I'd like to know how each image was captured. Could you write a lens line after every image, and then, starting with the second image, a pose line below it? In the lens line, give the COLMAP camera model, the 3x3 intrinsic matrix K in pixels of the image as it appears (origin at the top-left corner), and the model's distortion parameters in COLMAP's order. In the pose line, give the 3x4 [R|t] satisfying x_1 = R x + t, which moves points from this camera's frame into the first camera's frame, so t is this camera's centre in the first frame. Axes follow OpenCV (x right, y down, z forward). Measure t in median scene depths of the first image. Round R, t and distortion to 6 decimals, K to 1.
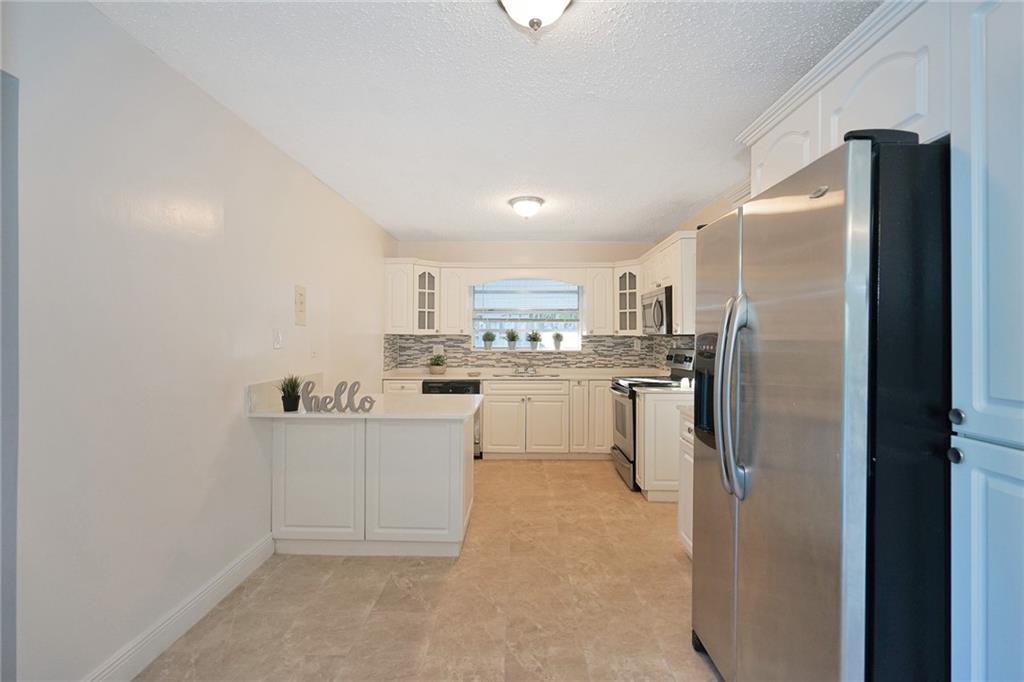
lens RADIAL K [[467.6, 0, 517.9], [0, 467.6, 339.6], [0, 0, 1]] dist [-0.002796, 0.002068]
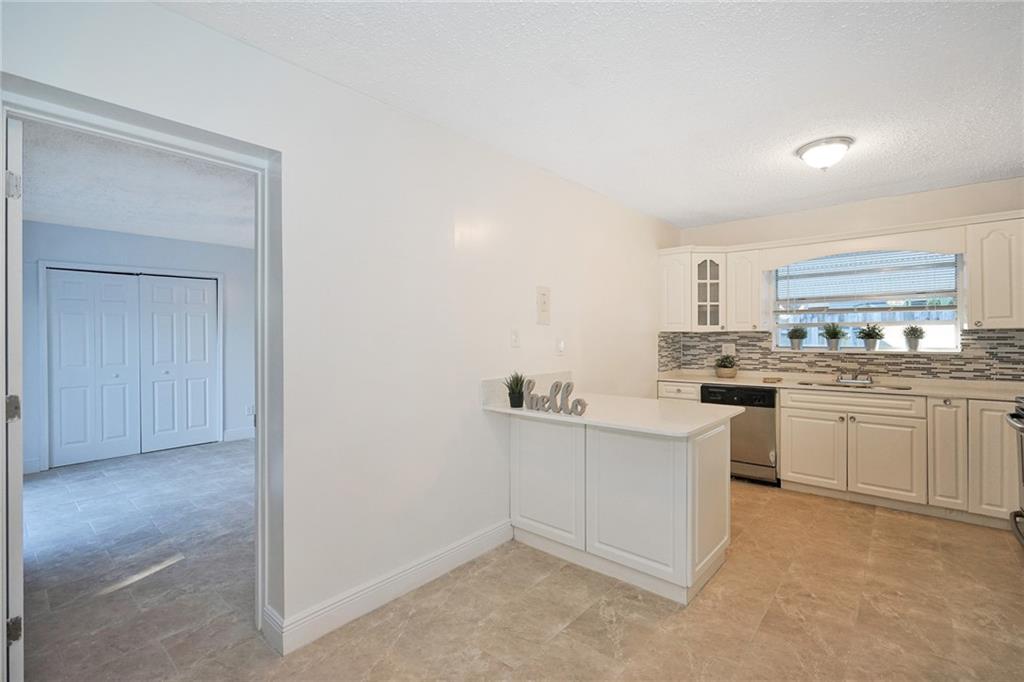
lens RADIAL K [[467.6, 0, 512.0], [0, 467.6, 338.4], [0, 0, 1]] dist [-0.002796, 0.002068]
pose [[0.755926, -0.003891, -0.654645, 0.140932], [0.006264, 0.999980, 0.001289, -0.001930], [0.654627, -0.005075, 0.755935, 0.150935]]
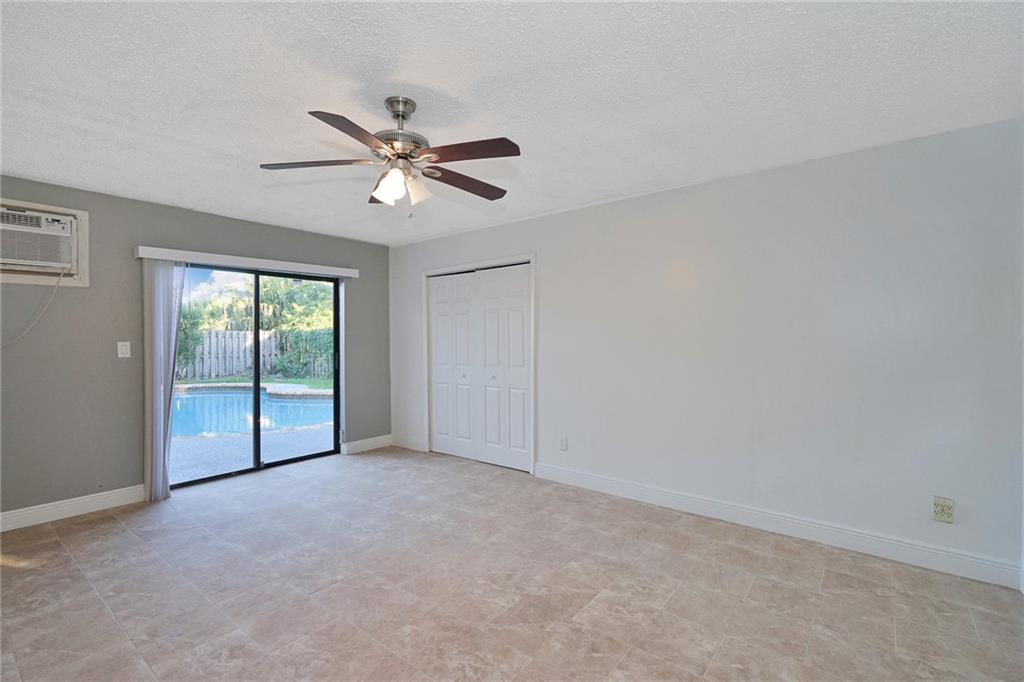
lens RADIAL K [[467.6, 0, 516.6], [0, 467.6, 339.6], [0, 0, 1]] dist [-0.002796, 0.002068]
pose [[-0.617594, 0.000648, -0.786497, -0.062080], [-0.001768, 0.999996, 0.002212, -0.003276], [0.786495, 0.002757, -0.617590, 0.466565]]
